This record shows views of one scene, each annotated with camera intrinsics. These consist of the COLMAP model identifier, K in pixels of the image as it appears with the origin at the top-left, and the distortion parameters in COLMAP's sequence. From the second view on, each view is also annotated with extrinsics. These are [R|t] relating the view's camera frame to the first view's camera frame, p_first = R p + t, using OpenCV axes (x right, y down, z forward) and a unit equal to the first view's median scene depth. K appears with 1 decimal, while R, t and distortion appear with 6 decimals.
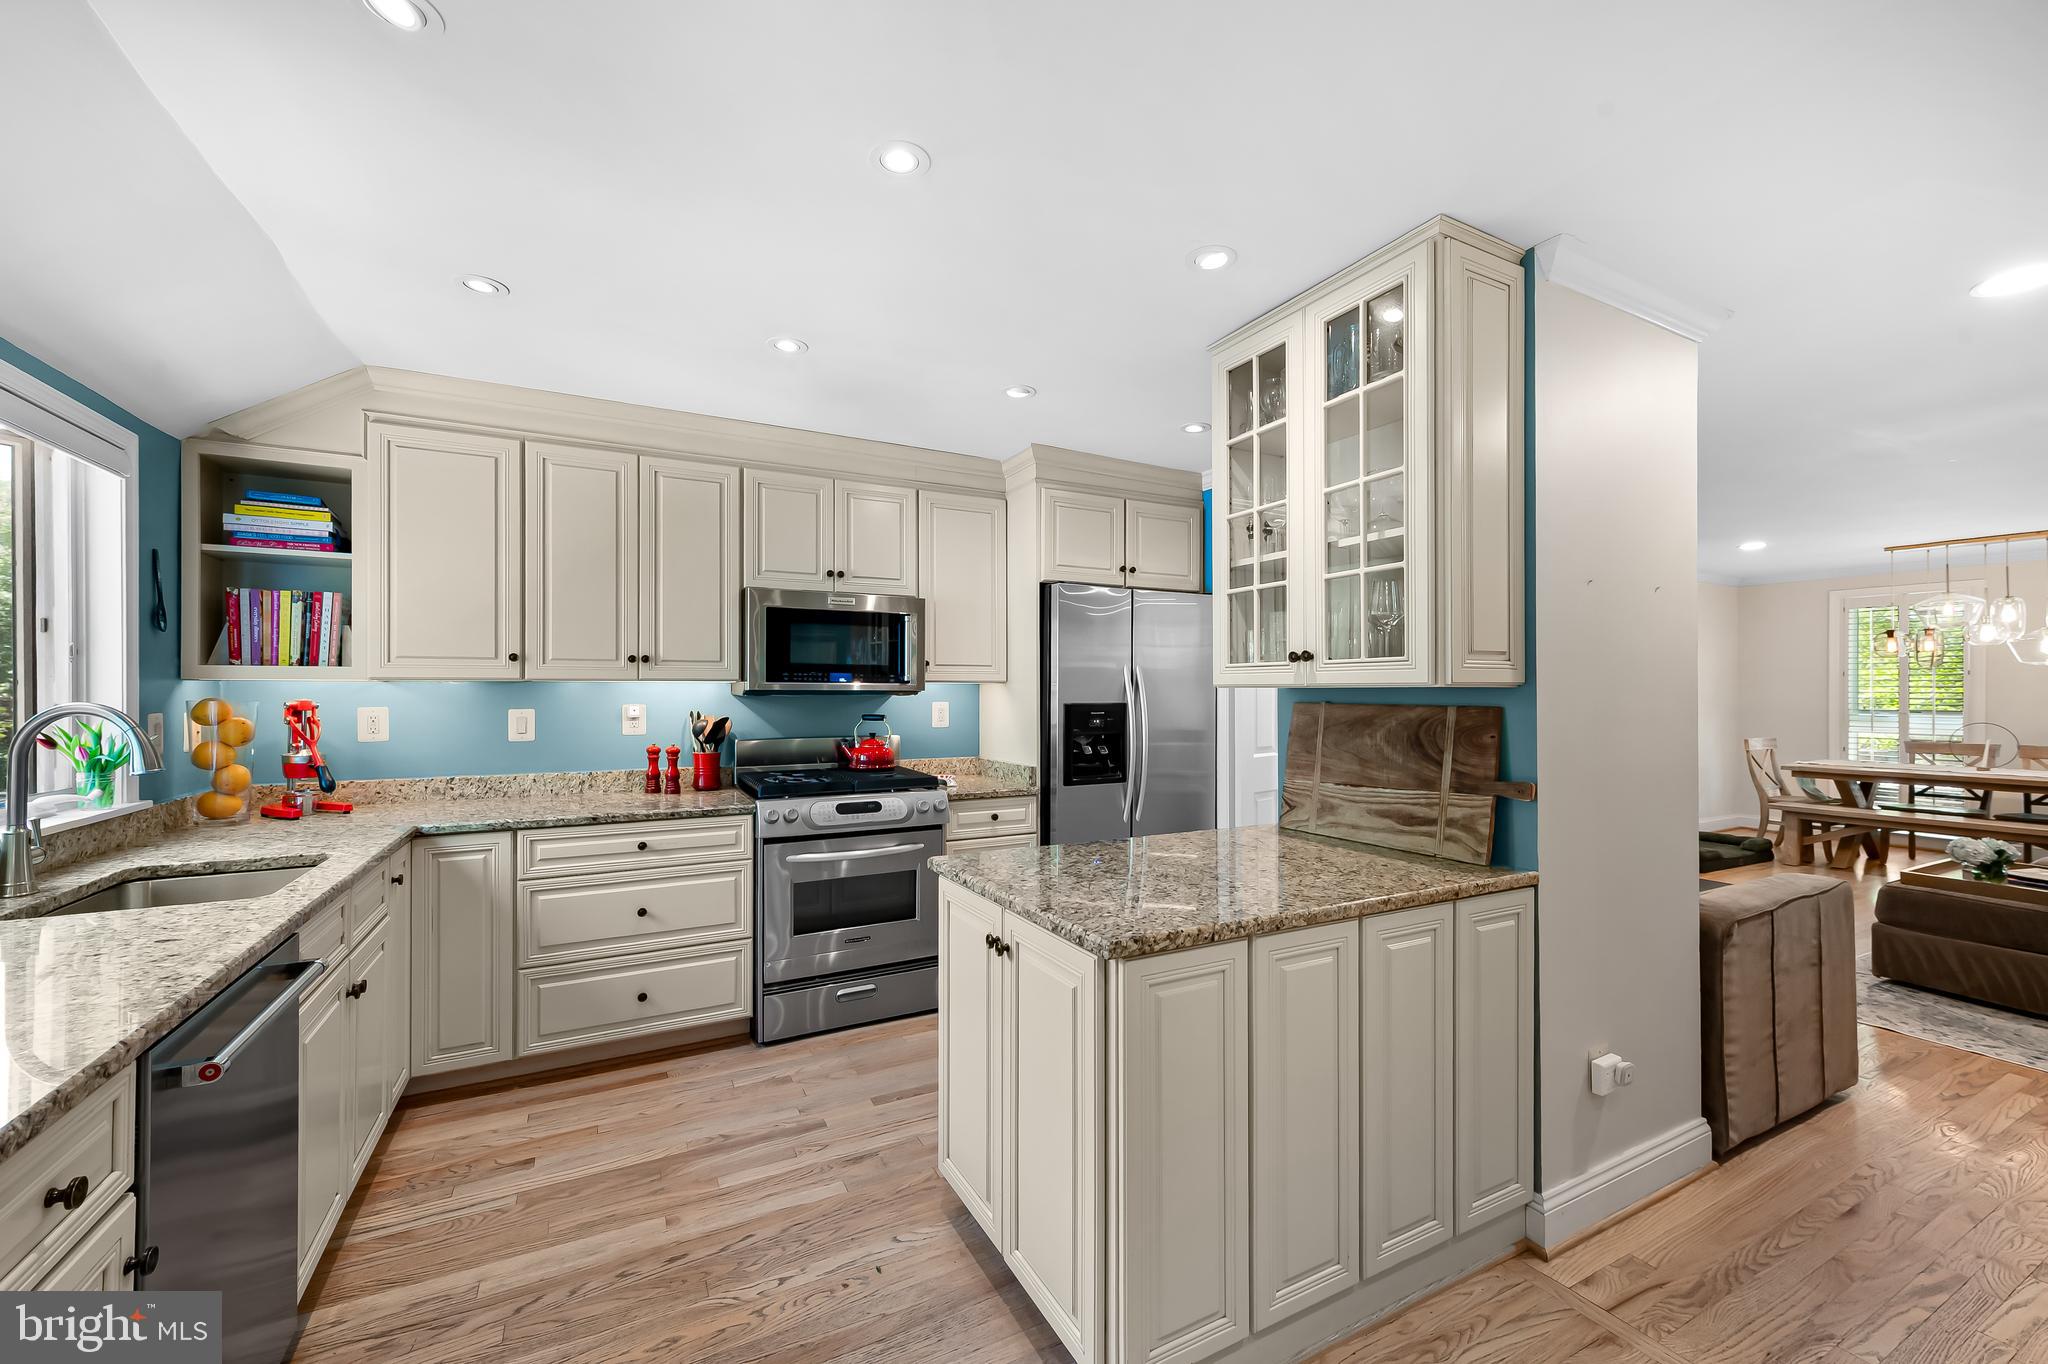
lens RADIAL K [[817.7, 0, 1037.7], [0, 817.7, 690.3], [0, 0, 1]] dist [0.007775, -0.001162]
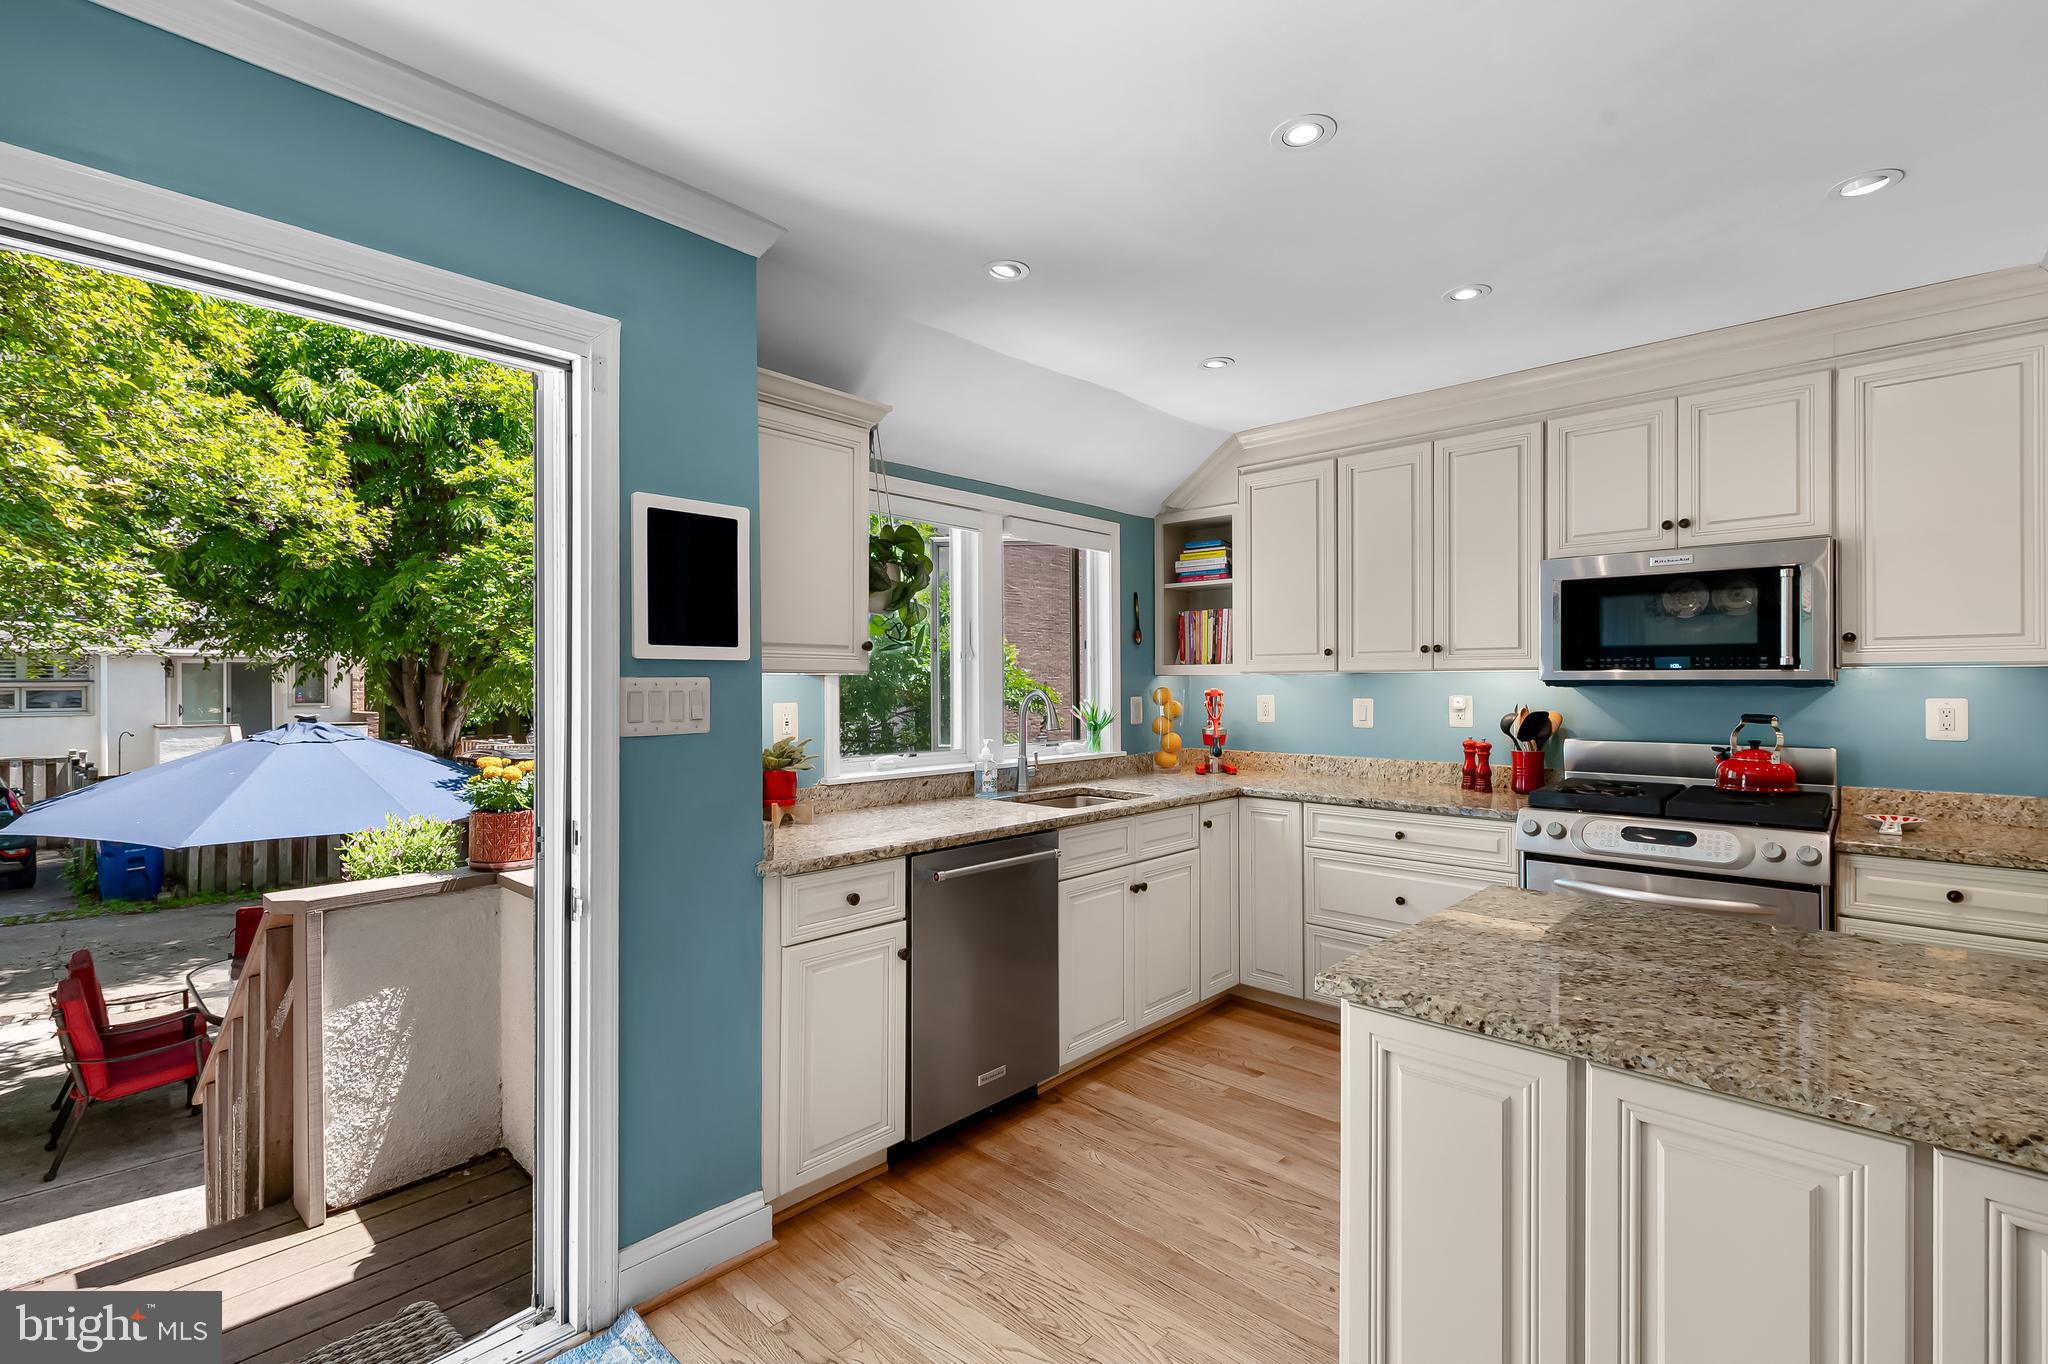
lens RADIAL K [[938.1, 0, 1029.9], [0, 938.1, 686.8], [0, 0, 1]] dist [0.016530, -0.002573]
pose [[0.316075, 0.002319, -0.948731, 0.512858], [0.003551, 0.999987, 0.003627, 0.001531], [0.948728, -0.004515, 0.316063, 0.219319]]
